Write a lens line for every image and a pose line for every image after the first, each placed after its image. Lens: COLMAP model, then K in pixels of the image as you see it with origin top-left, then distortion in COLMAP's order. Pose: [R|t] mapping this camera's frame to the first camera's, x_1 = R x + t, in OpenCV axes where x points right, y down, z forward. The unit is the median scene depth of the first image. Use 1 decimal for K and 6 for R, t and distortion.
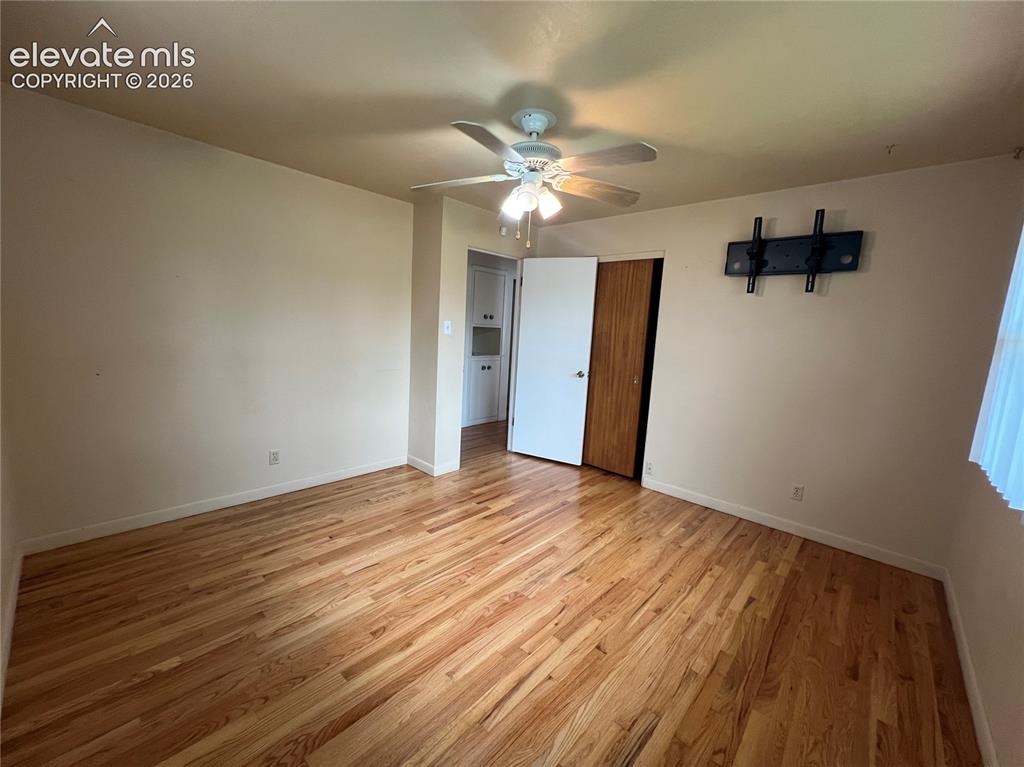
lens RADIAL K [[411.0, 0, 511.5], [0, 411.0, 382.4], [0, 0, 1]] dist [0.002368, -0.000296]
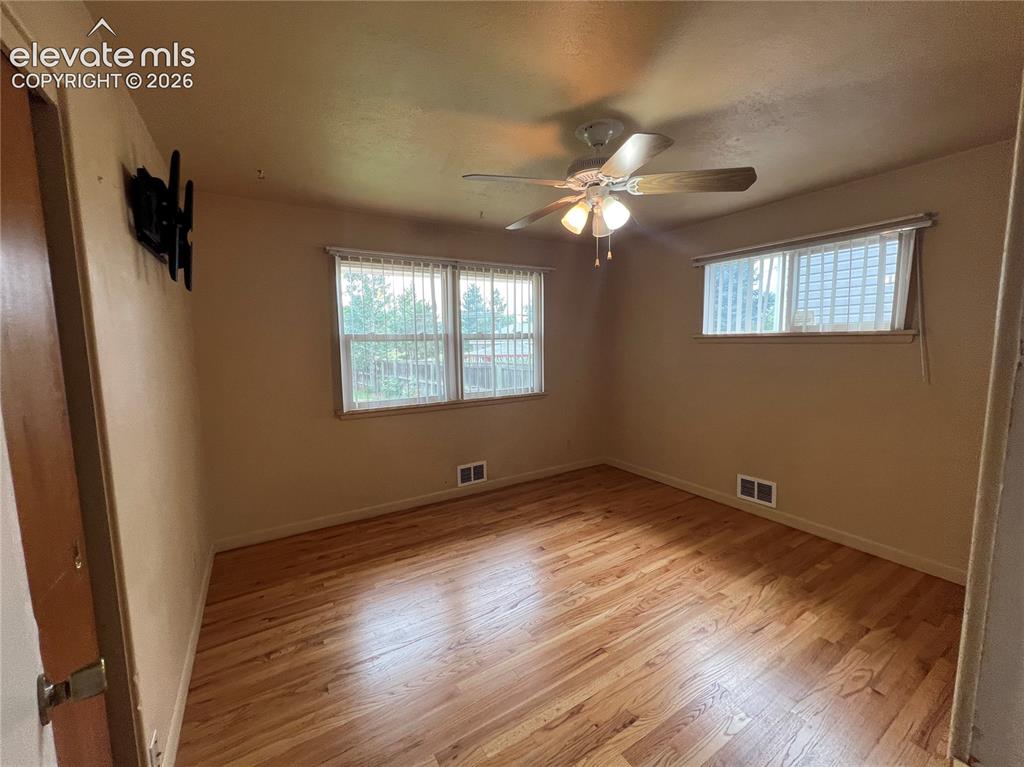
lens RADIAL K [[411.1, 0, 511.5], [0, 411.1, 384.9], [0, 0, 1]] dist [-0.001402, 0.000256]
pose [[-0.963043, -0.064228, 0.261577, -0.037742], [0.002598, 0.968892, 0.247469, -0.324792], [-0.269334, 0.239003, -0.932918, 2.171598]]
